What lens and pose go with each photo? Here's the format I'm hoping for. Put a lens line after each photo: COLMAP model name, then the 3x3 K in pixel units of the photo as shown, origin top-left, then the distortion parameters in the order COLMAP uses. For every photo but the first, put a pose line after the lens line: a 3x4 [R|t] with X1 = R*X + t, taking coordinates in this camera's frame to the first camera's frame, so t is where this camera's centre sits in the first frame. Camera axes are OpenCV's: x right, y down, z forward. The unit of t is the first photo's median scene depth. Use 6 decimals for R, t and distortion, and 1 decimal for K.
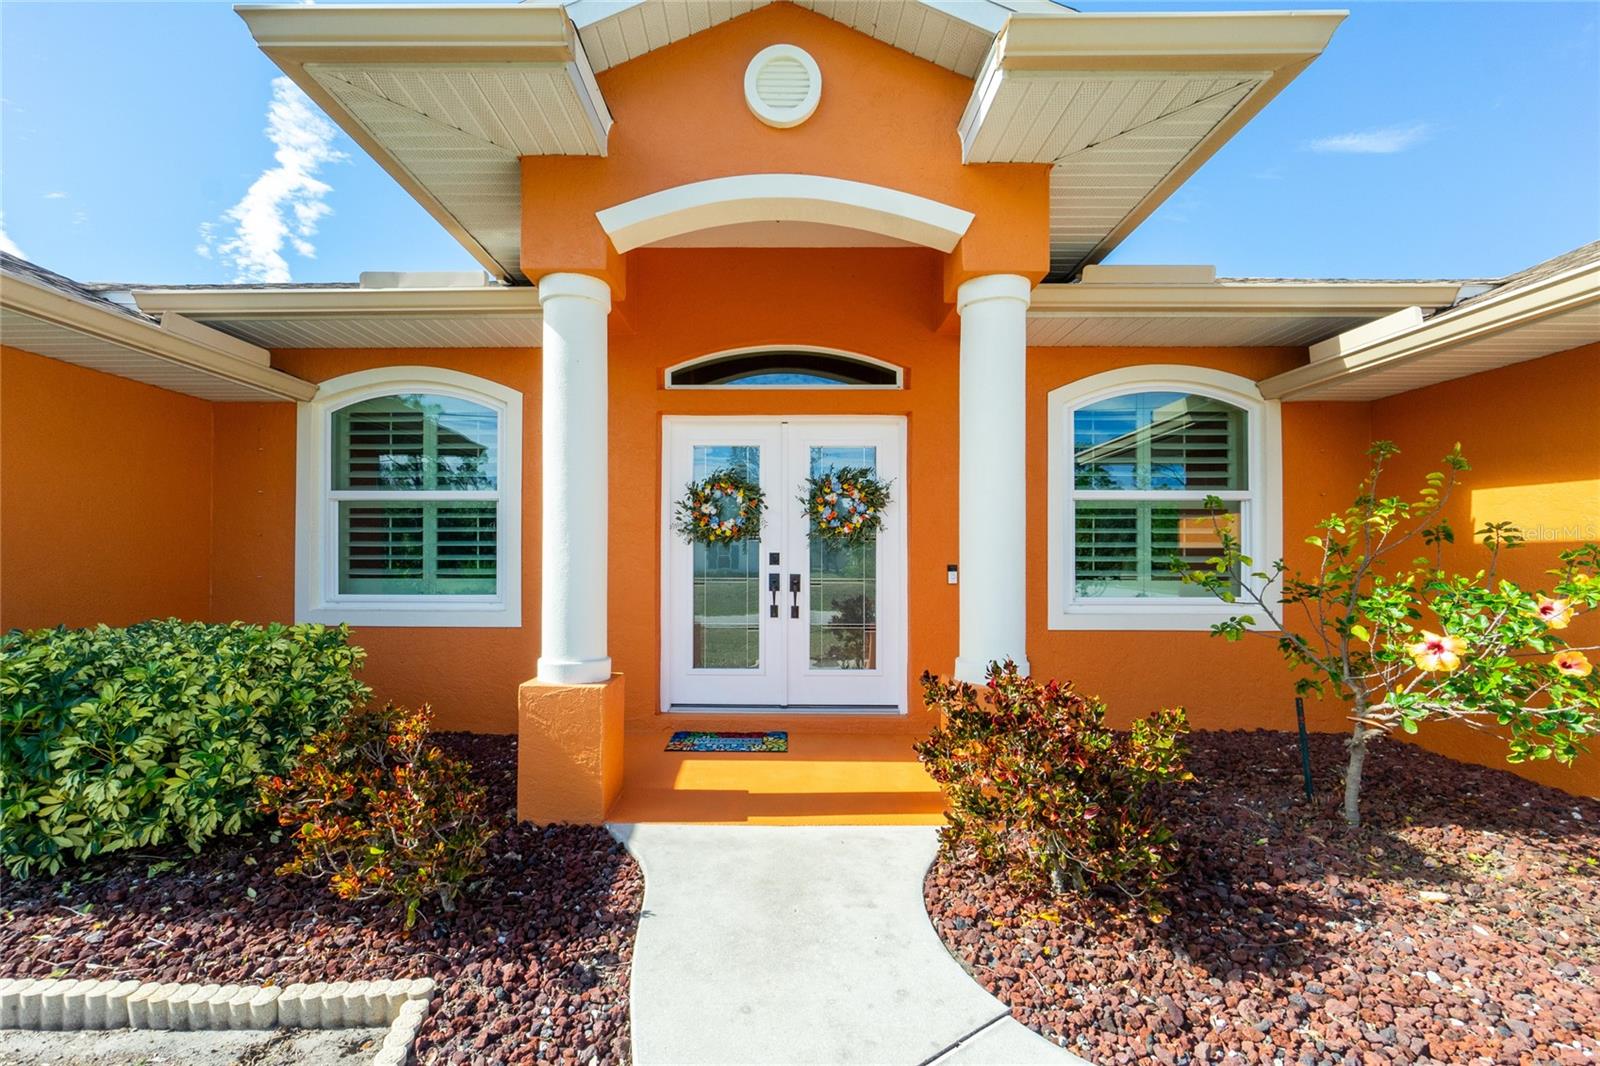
lens RADIAL K [[706.3, 0, 779.2], [0, 706.3, 550.7], [0, 0, 1]] dist [-0.001910, 0.000956]
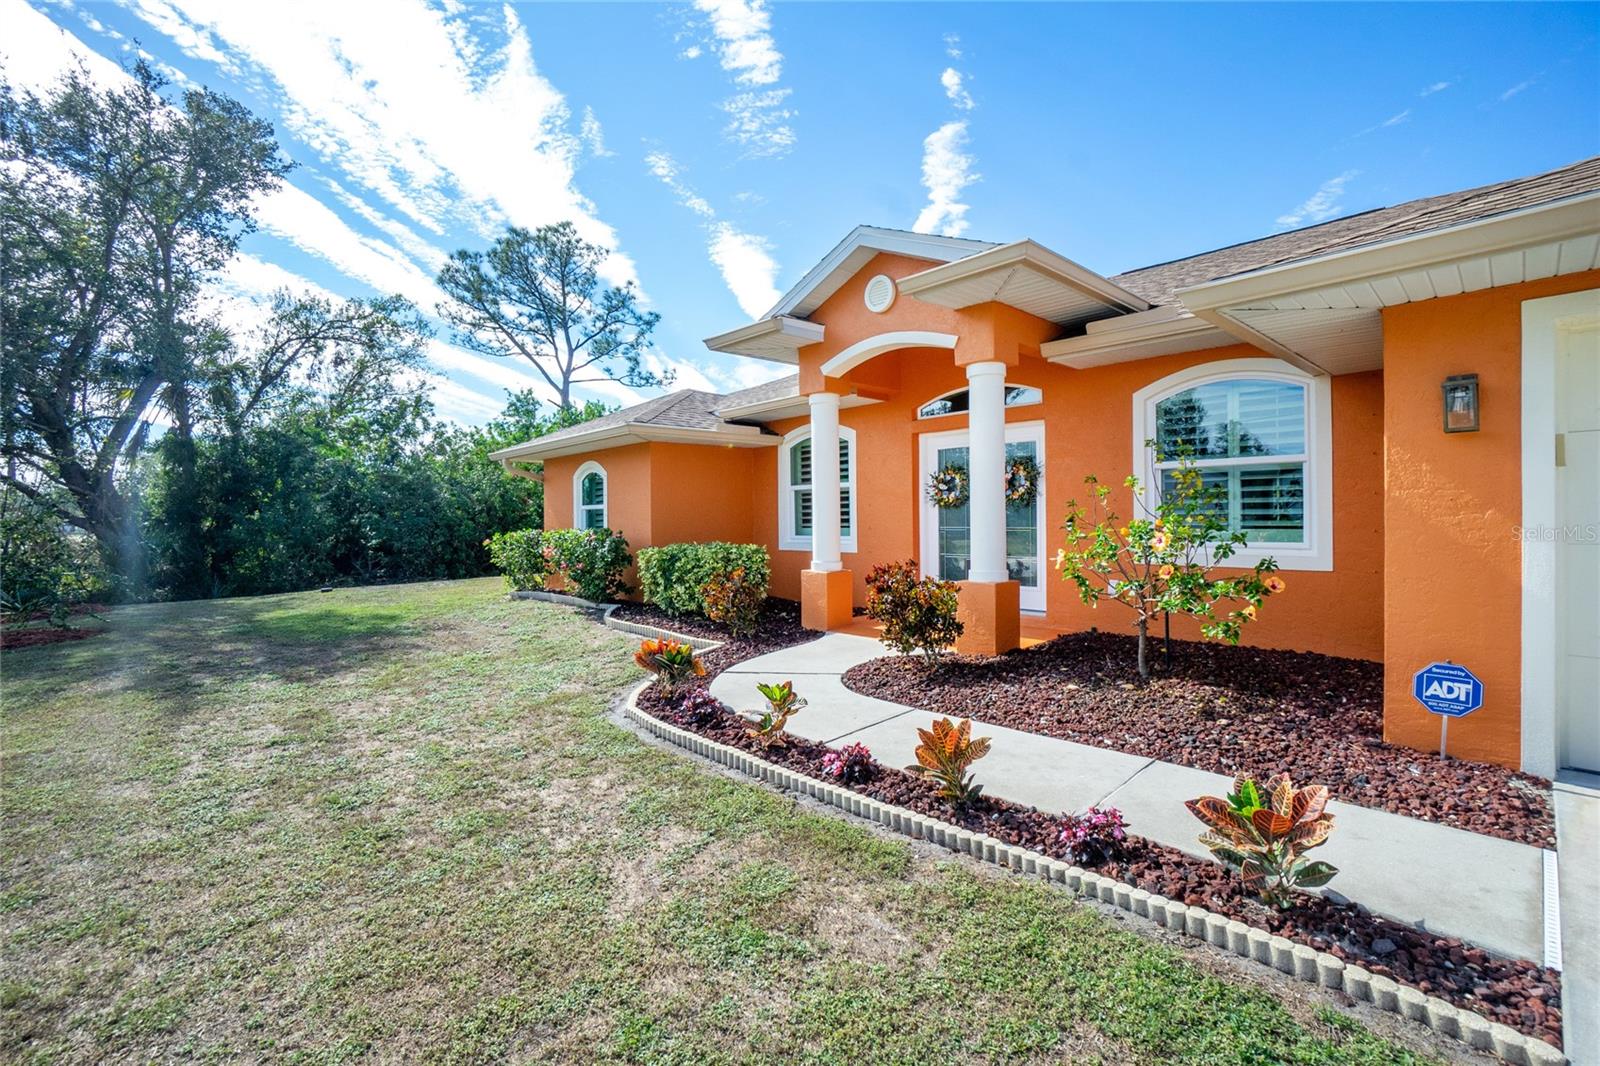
lens RADIAL K [[692.8, 0, 800.0], [0, 692.8, 533.0], [0, 0, 1]] dist [-0.001498, 0.000405]
pose [[0.689825, 0.005679, -0.723954, 1.202313], [0.021033, 0.999390, 0.027881, -0.001688], [0.723671, -0.034460, 0.689285, -0.561161]]
